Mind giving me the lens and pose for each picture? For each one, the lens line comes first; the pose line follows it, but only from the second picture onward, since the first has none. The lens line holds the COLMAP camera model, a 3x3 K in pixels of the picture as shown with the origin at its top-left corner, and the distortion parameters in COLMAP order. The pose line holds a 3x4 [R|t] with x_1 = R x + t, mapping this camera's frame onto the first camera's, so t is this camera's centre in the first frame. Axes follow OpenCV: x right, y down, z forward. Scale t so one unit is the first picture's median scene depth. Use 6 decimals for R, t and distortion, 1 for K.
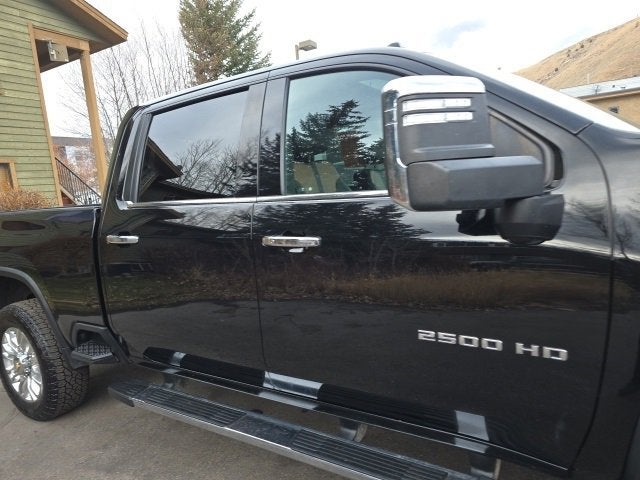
lens RADIAL K [[434.7, 0, 319.6], [0, 434.7, 247.6], [0, 0, 1]] dist [0.050465, -0.034671]
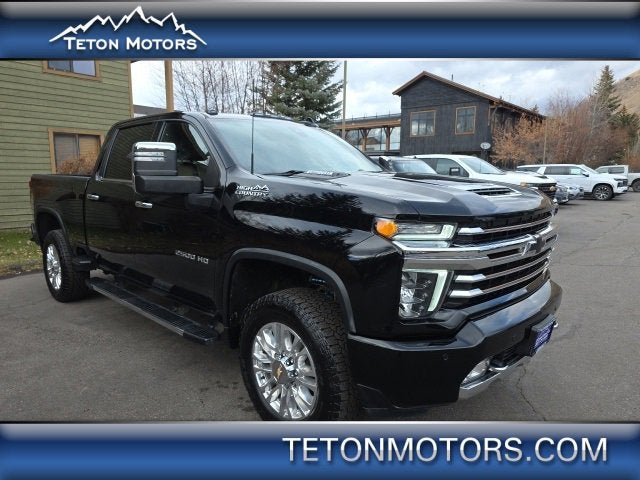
lens RADIAL K [[438.1, 0, 320.0], [0, 438.1, 240.0], [0, 0, 1]] dist [0.052029, -0.039946]
pose [[0.975649, 0.122856, -0.181699, 0.187139], [-0.119981, 0.992415, 0.026775, -0.000831], [0.183610, -0.004323, 0.982990, -0.145798]]
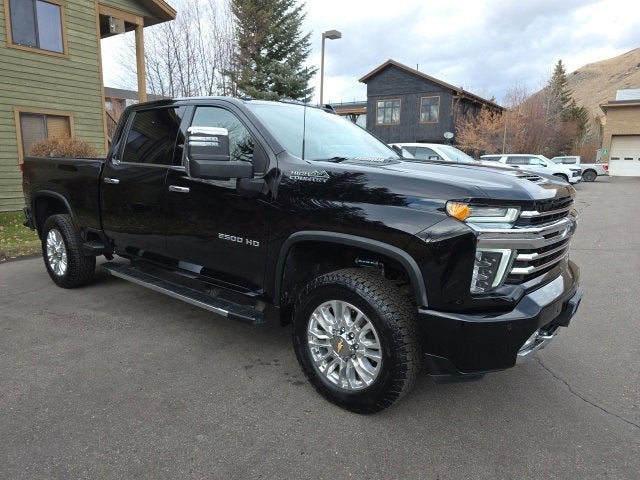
lens RADIAL K [[437.8, 0, 320.3], [0, 437.8, 243.2], [0, 0, 1]] dist [0.055093, -0.042227]
pose [[0.988091, 0.126162, -0.088089, 0.133670], [-0.121967, 0.991197, 0.051502, 0.008265], [0.093811, -0.040145, 0.994780, -0.168647]]
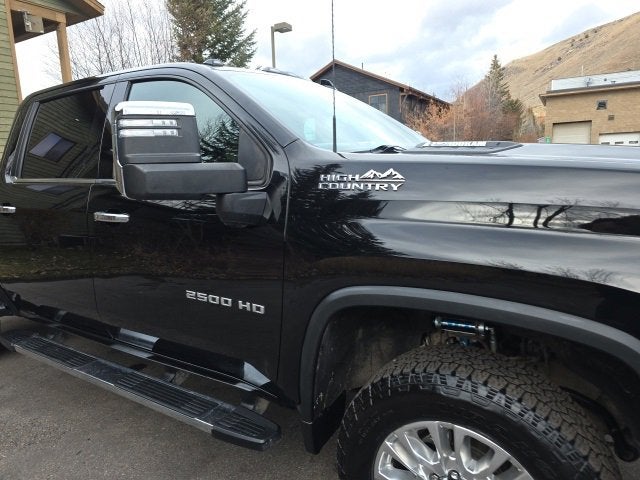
lens RADIAL K [[437.3, 0, 314.2], [0, 437.3, 236.0], [0, 0, 1]] dist [0.048389, -0.033472]
pose [[0.998853, 0.047844, 0.001795, 0.083980], [-0.047870, 0.998655, 0.019902, -0.002240], [-0.000840, -0.019965, 0.999800, -0.041940]]
